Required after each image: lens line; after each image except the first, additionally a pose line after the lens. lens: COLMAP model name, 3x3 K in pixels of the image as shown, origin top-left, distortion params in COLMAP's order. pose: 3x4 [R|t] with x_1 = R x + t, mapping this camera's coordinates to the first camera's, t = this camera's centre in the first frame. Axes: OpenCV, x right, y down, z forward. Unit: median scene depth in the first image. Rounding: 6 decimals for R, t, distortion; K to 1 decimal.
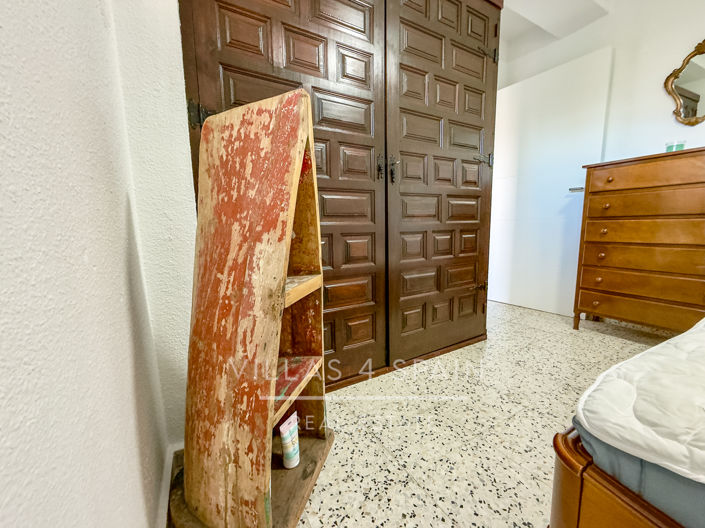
lens RADIAL K [[287.8, 0, 352.5], [0, 287.8, 264.0], [0, 0, 1]] dist [-0.000413, 0.000150]
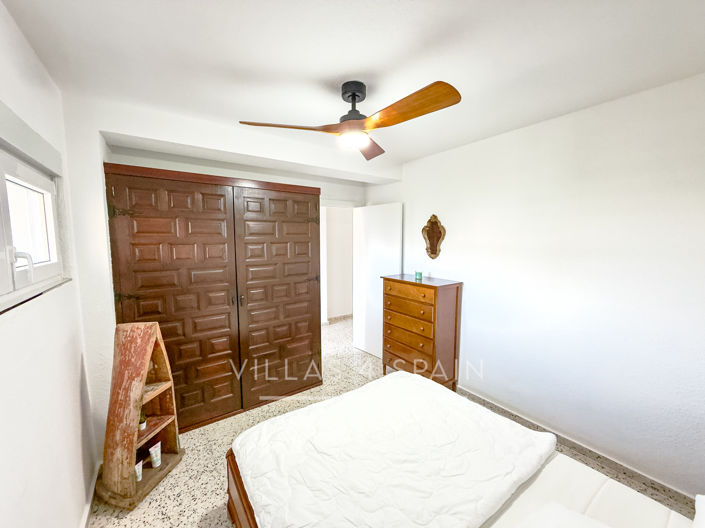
lens RADIAL K [[287.8, 0, 352.5], [0, 287.8, 264.0], [0, 0, 1]] dist [-0.000413, 0.000150]
pose [[0.994231, 0.006731, 0.107052, 1.098366], [-0.002059, 0.999043, -0.043692, -0.811104], [-0.107244, 0.043220, 0.993293, -1.515942]]
